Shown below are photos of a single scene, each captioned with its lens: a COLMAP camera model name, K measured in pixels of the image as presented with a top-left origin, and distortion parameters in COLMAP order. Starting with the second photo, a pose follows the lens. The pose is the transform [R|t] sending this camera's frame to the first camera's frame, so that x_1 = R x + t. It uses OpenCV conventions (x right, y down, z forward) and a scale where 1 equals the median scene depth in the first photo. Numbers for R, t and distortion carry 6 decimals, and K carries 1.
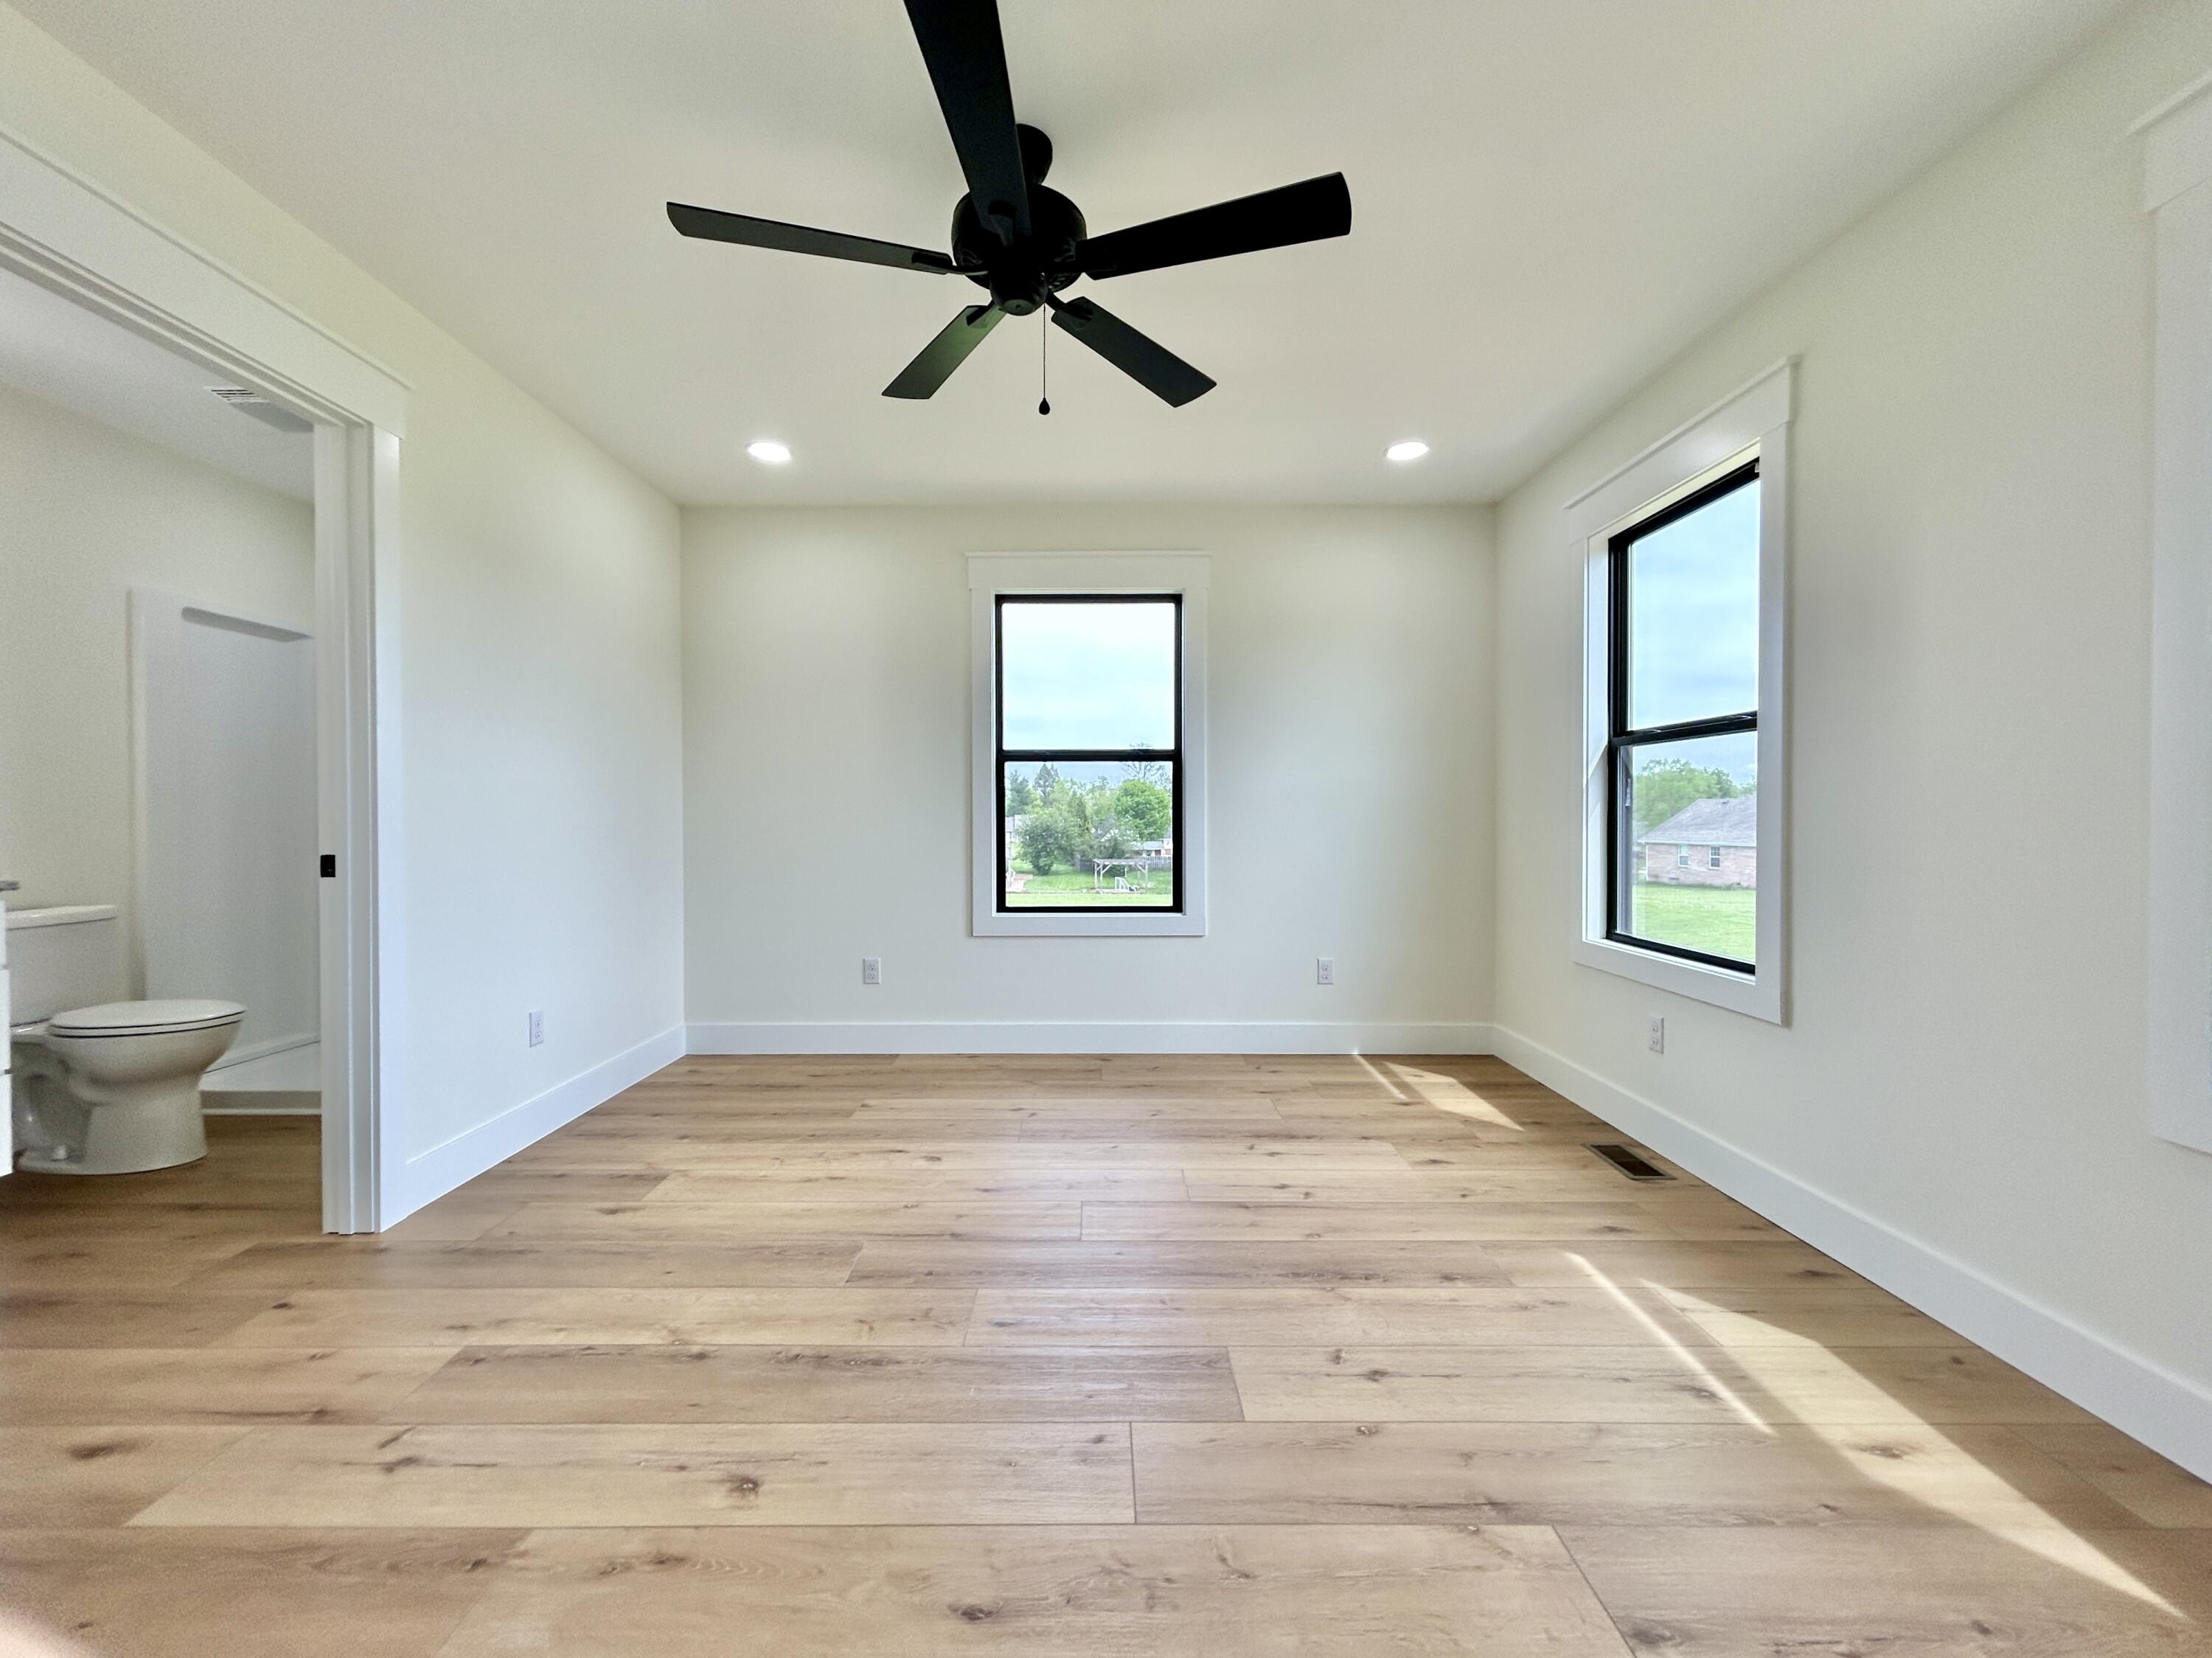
lens RADIAL K [[892.7, 0, 1108.7], [0, 892.7, 816.2], [0, 0, 1]] dist [-0.004995, 0.002808]
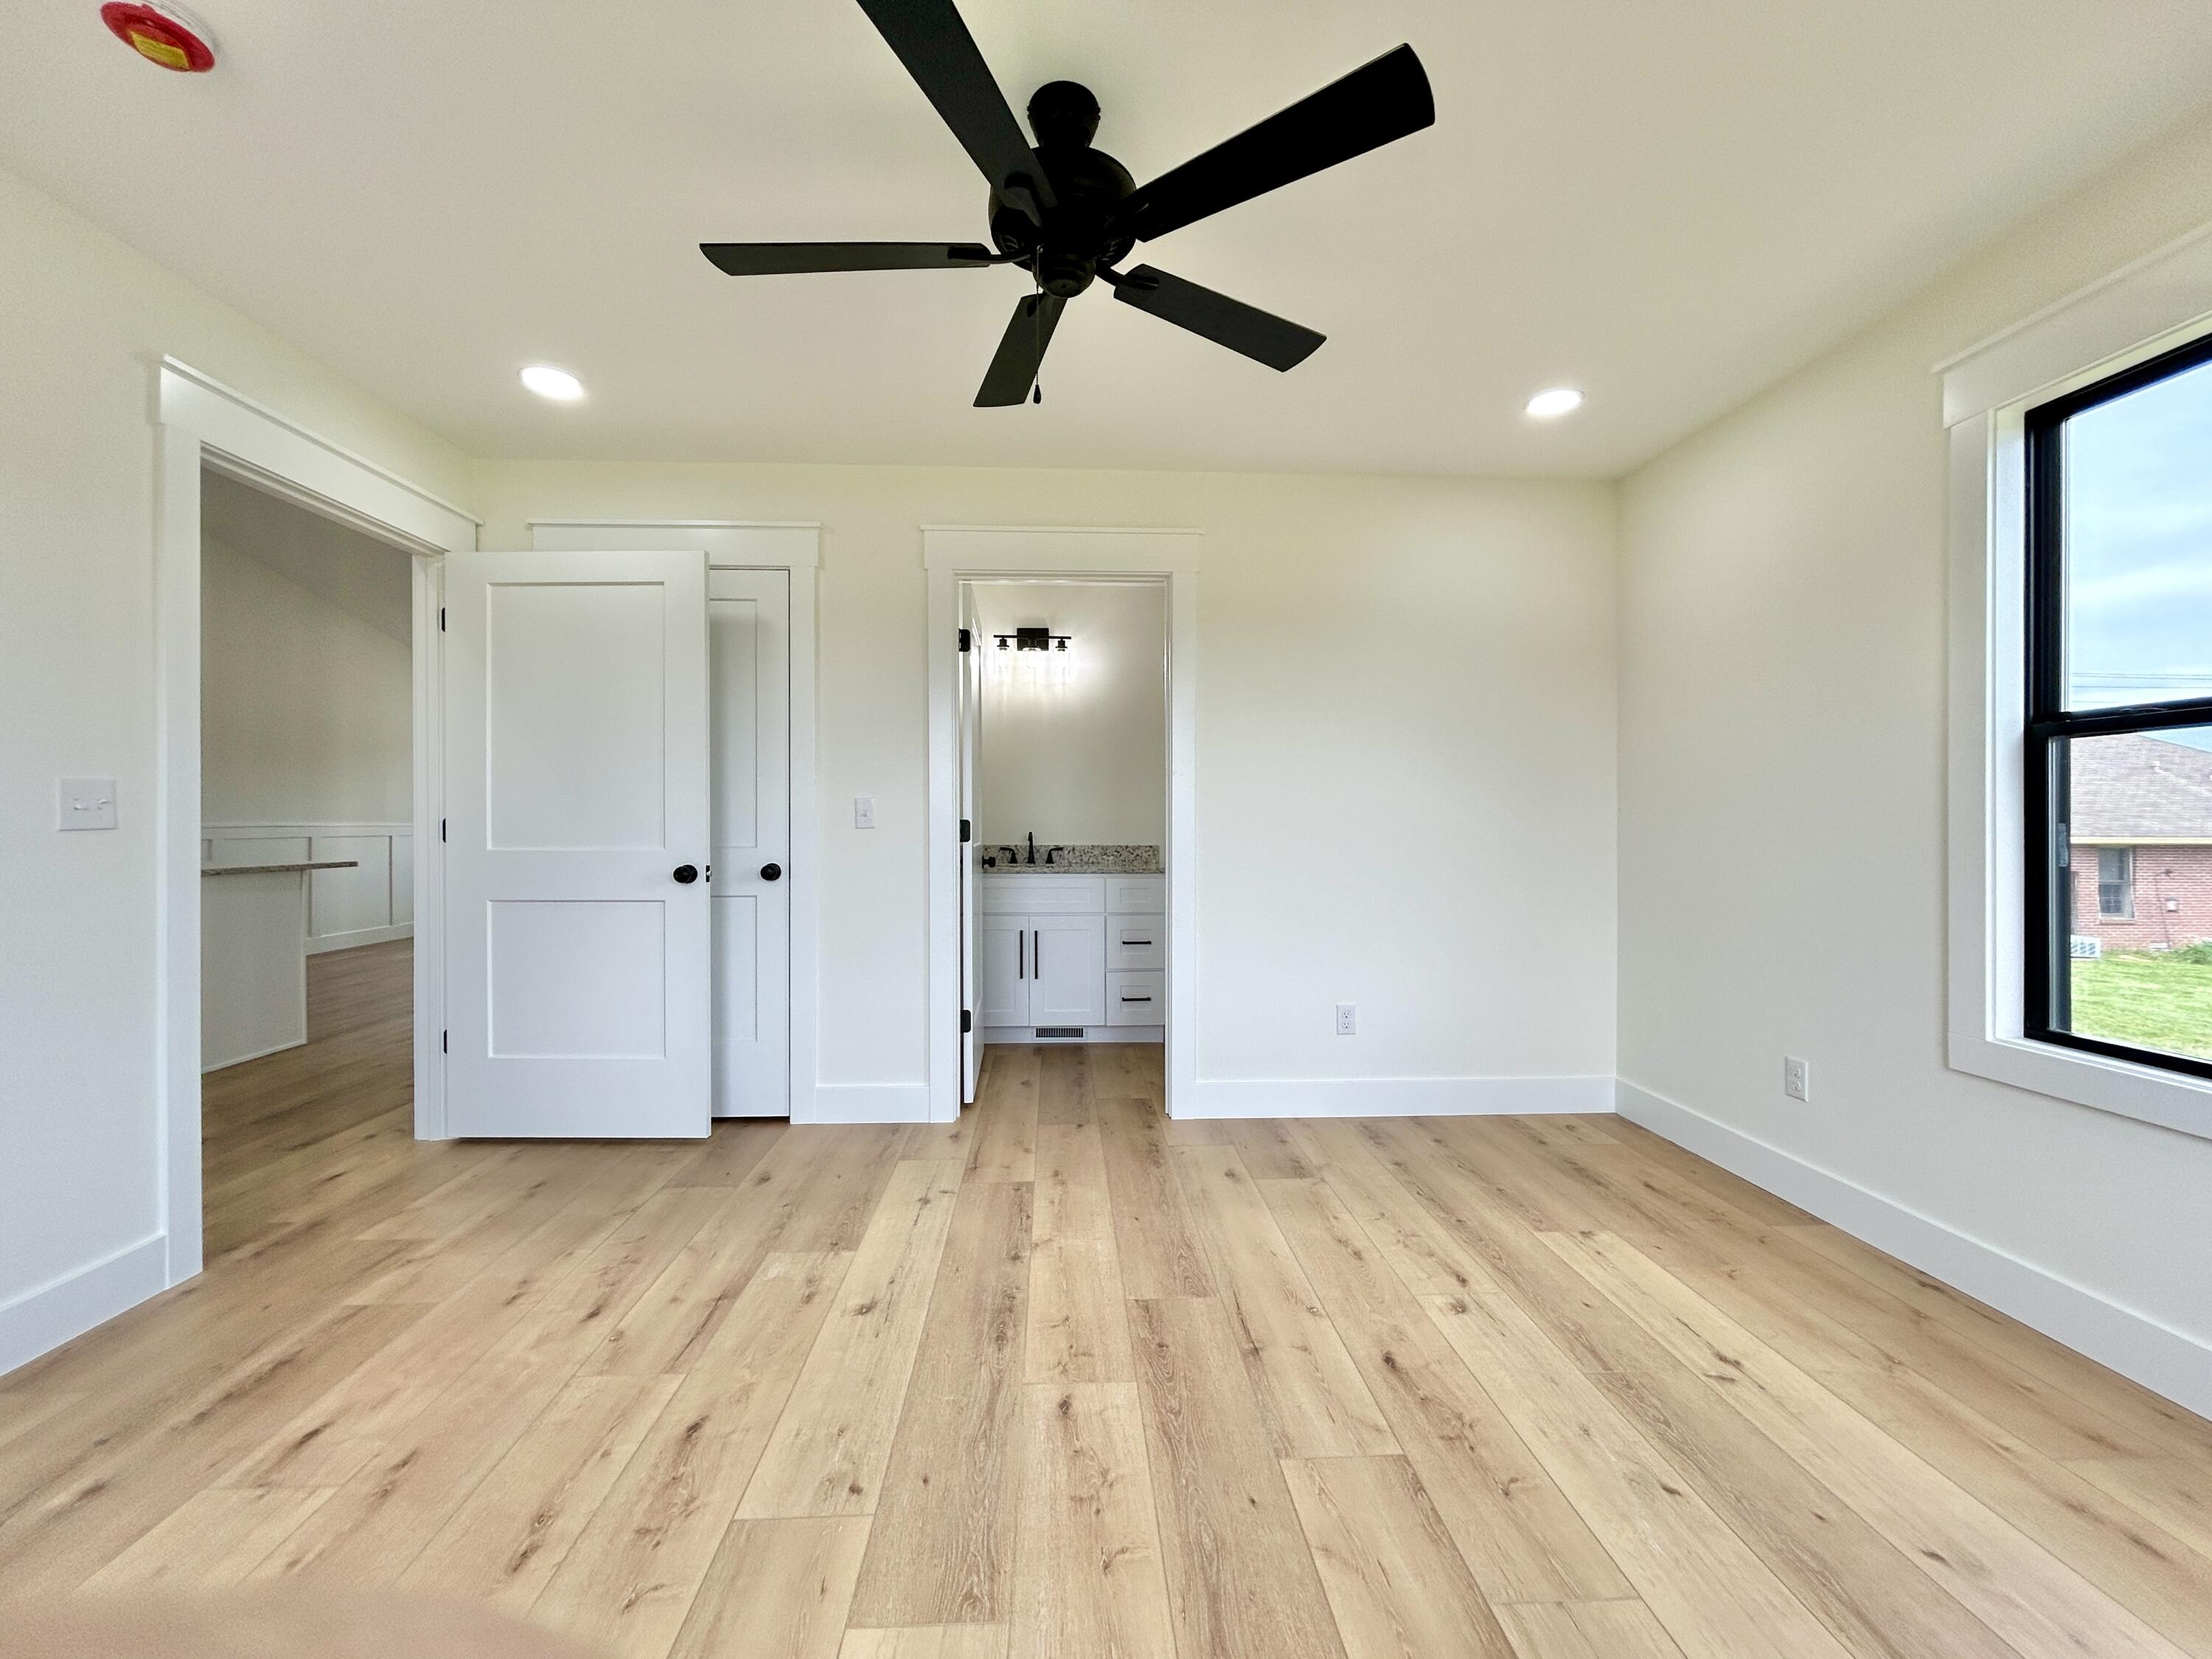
lens RADIAL K [[892.8, 0, 1087.2], [0, 892.8, 820.6], [0, 0, 1]] dist [-0.004995, 0.002808]
pose [[0.030958, -0.002162, -0.999518, 0.734701], [0.000165, 0.999998, -0.002158, -0.025255], [0.999521, -0.000098, 0.030959, 0.922024]]
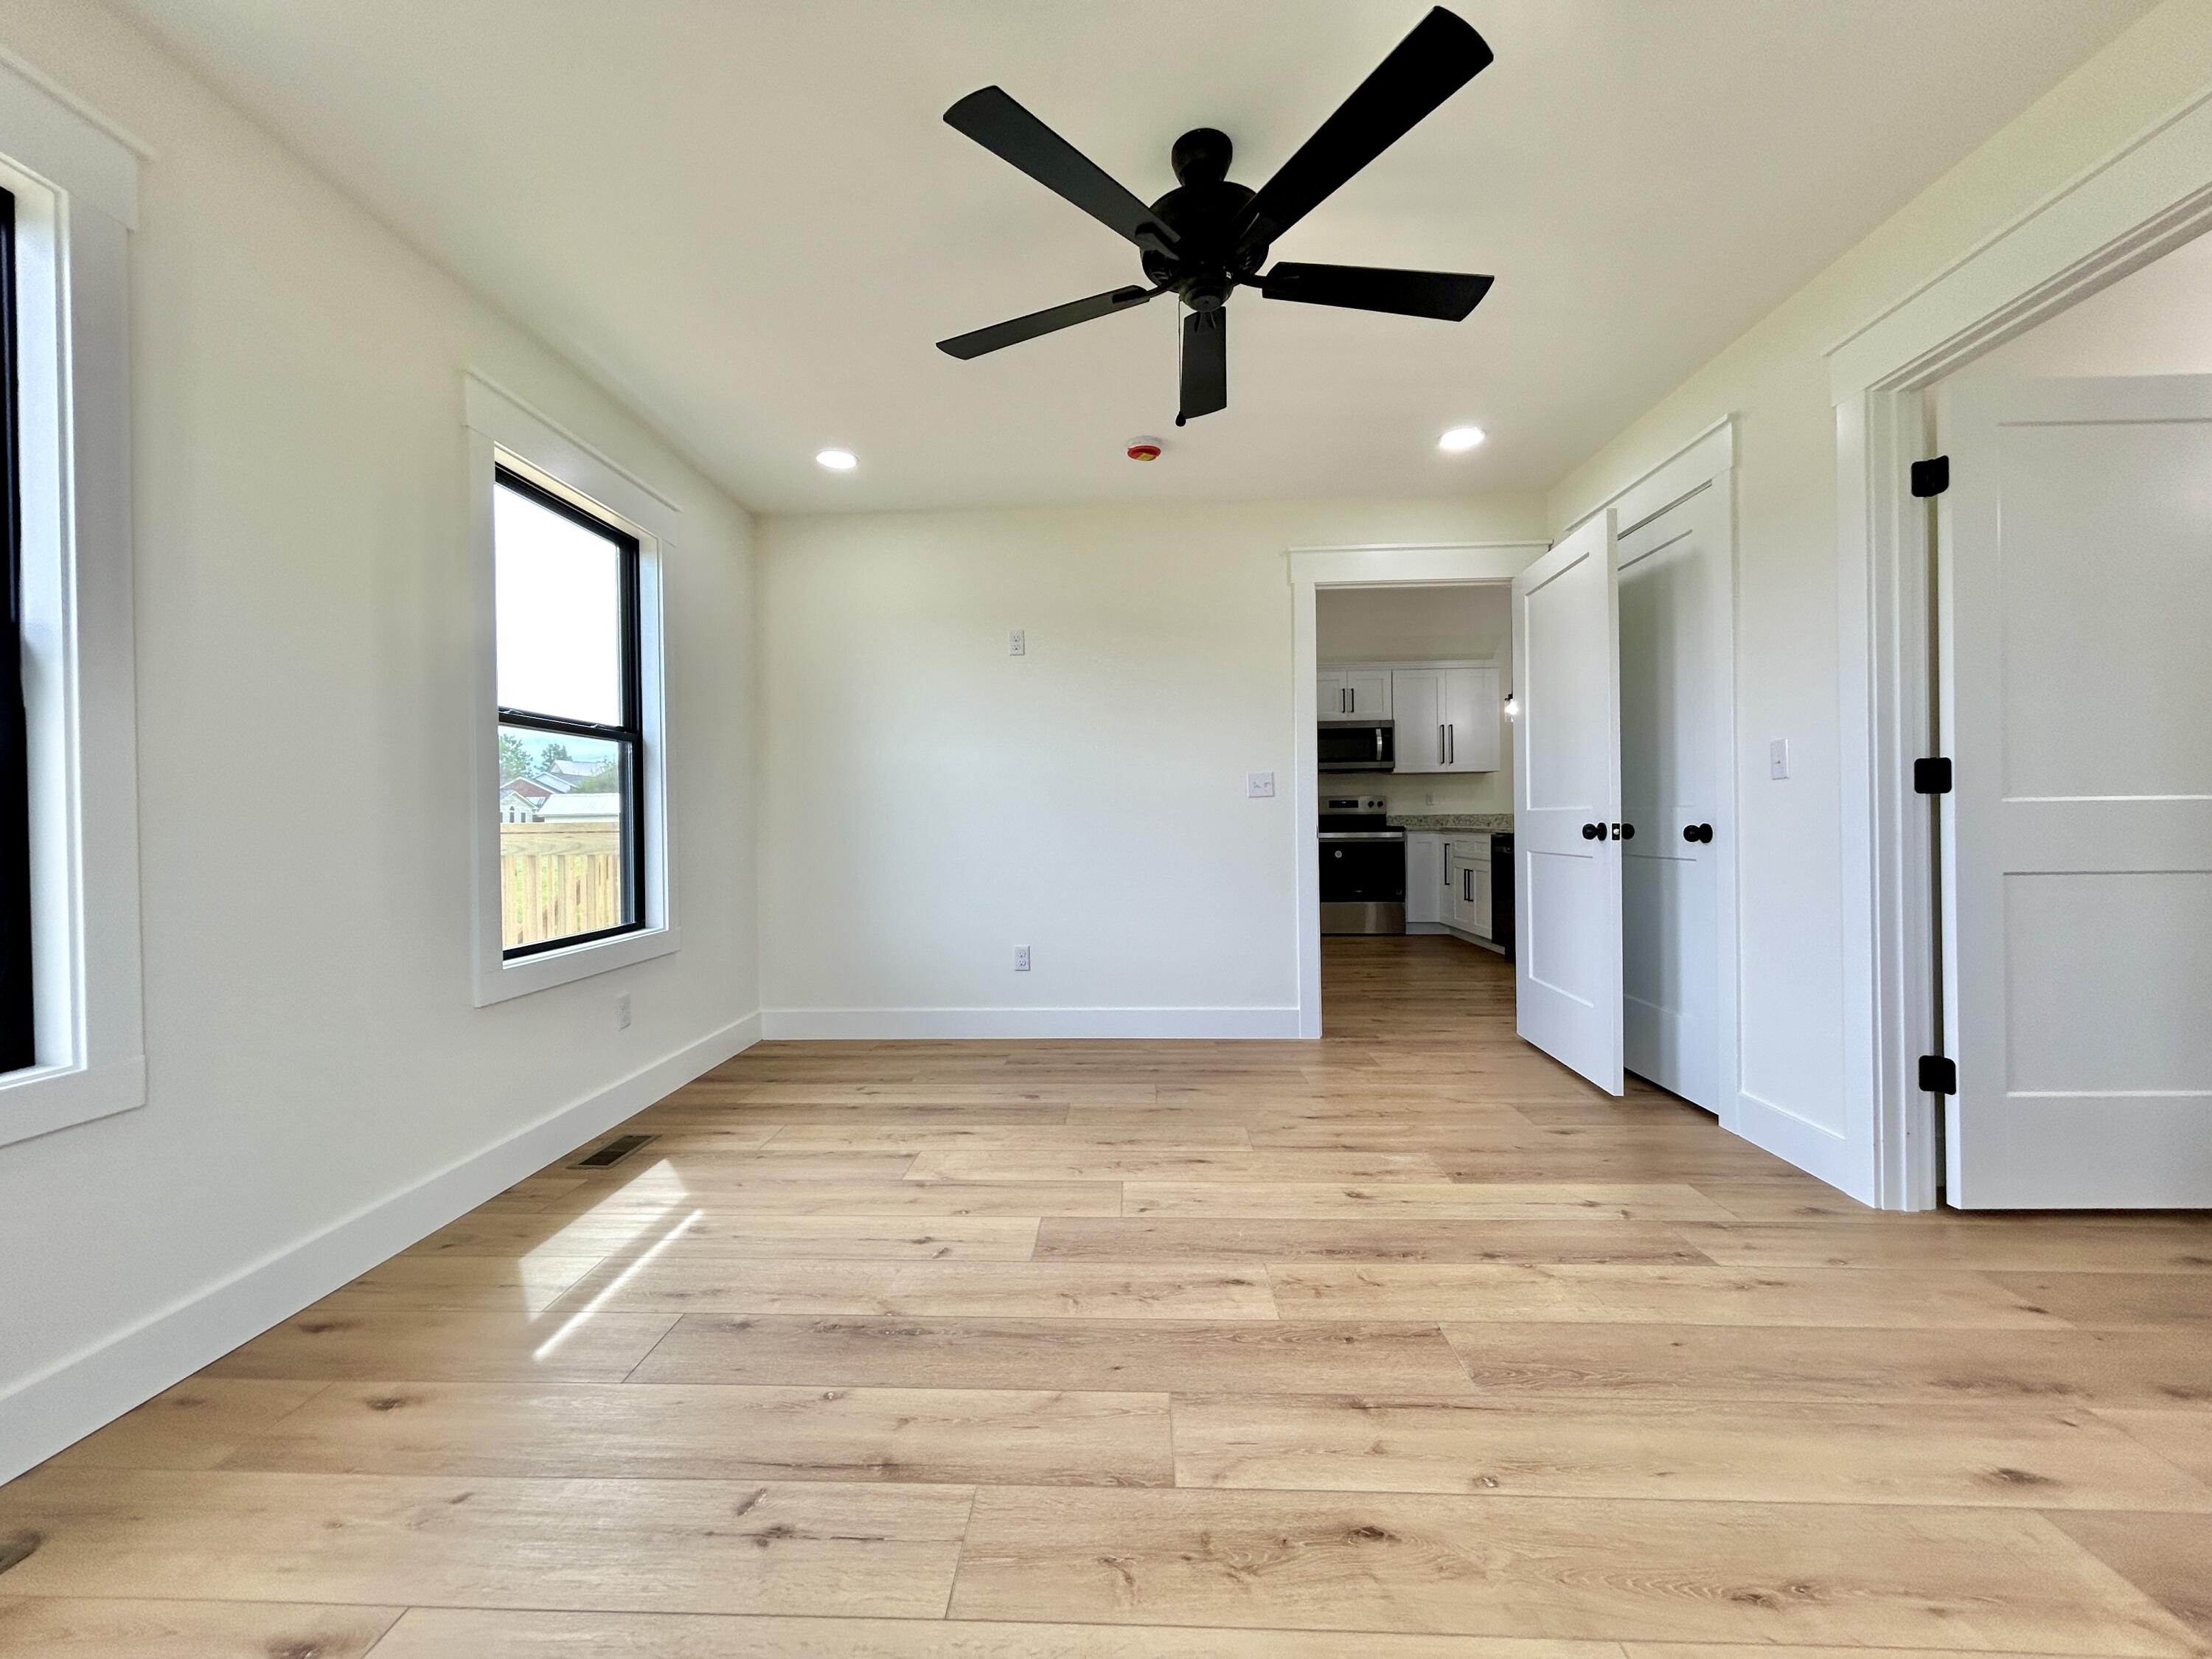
lens RADIAL K [[892.8, 0, 1104.3], [0, 892.8, 825.3], [0, 0, 1]] dist [-0.004995, 0.002808]
pose [[-0.998474, 0.014103, 0.053389, -0.026092], [0.014376, 0.999885, 0.004738, 0.031132], [-0.053316, 0.005498, -0.998563, 1.885834]]
